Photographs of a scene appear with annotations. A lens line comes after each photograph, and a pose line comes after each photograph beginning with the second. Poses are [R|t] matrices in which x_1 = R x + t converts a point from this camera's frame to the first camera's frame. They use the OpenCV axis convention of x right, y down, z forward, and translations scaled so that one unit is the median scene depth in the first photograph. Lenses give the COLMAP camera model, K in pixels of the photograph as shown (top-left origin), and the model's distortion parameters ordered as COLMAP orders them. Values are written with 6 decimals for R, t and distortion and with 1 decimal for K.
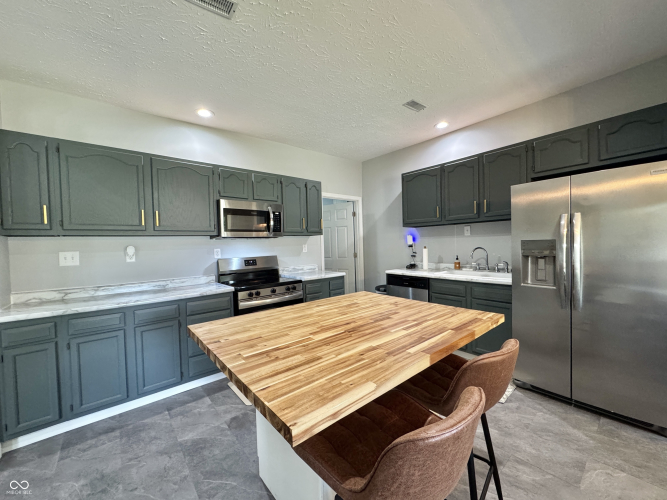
lens RADIAL K [[267.7, 0, 333.5], [0, 267.7, 250.0], [0, 0, 1]] dist [-0.002287, -0.000095]
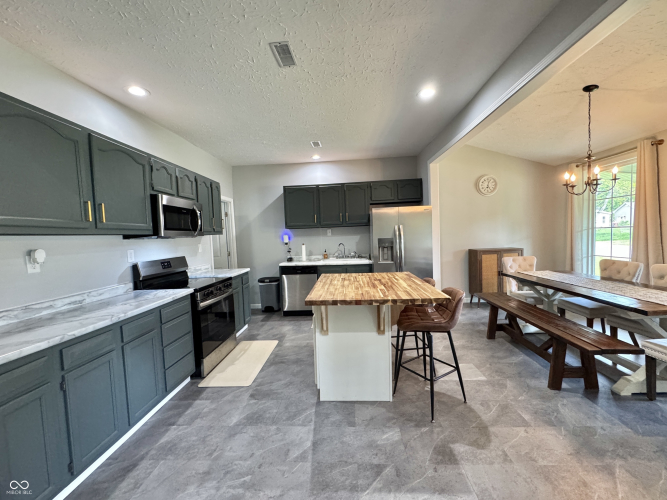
lens RADIAL K [[267.7, 0, 333.5], [0, 267.7, 250.0], [0, 0, 1]] dist [-0.002287, -0.000095]
pose [[0.684020, -0.036428, 0.728553, -0.827142], [0.034882, 0.999243, 0.017213, 0.001301], [-0.728629, 0.013640, 0.684773, -0.039700]]
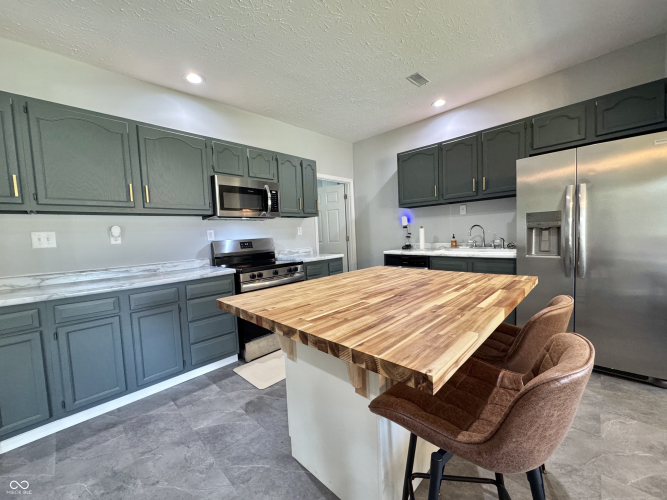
lens RADIAL K [[267.7, 0, 333.5], [0, 267.7, 250.0], [0, 0, 1]] dist [-0.002287, -0.000095]
pose [[0.995136, -0.022246, 0.095963, -0.134999], [0.018984, 0.999215, 0.034778, 0.053956], [-0.096661, -0.032787, 0.994777, 0.041229]]
